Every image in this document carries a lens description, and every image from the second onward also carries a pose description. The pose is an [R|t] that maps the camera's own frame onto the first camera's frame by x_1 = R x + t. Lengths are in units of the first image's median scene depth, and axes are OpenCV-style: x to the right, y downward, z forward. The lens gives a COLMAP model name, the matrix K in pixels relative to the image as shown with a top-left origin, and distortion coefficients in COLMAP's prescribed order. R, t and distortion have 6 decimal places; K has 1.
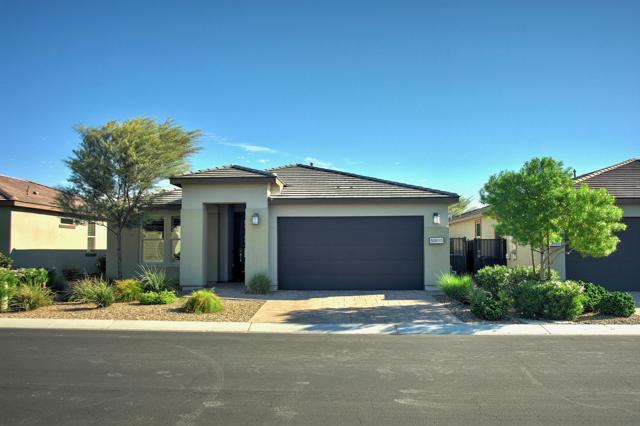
lens RADIAL K [[574.4, 0, 320.3], [0, 574.4, 215.7], [0, 0, 1]] dist [-0.058140, -0.011232]
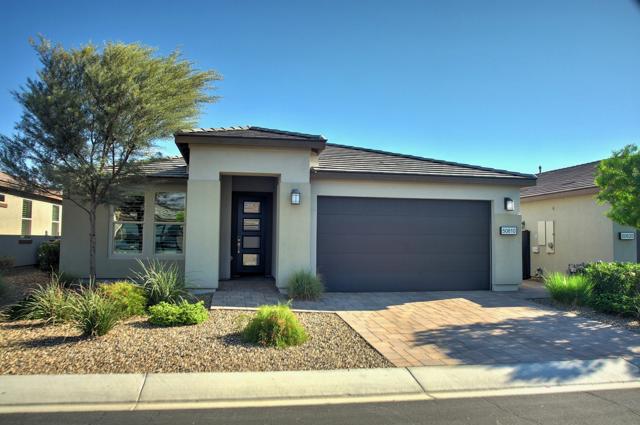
lens RADIAL K [[485.9, 0, 320.9], [0, 485.9, 210.1], [0, 0, 1]] dist [-0.068350, 0.038061]
pose [[0.975753, 0.027997, 0.217074, -0.211848], [-0.027344, 0.999608, -0.006011, 0.025284], [-0.217158, -0.000071, 0.976137, 0.381187]]
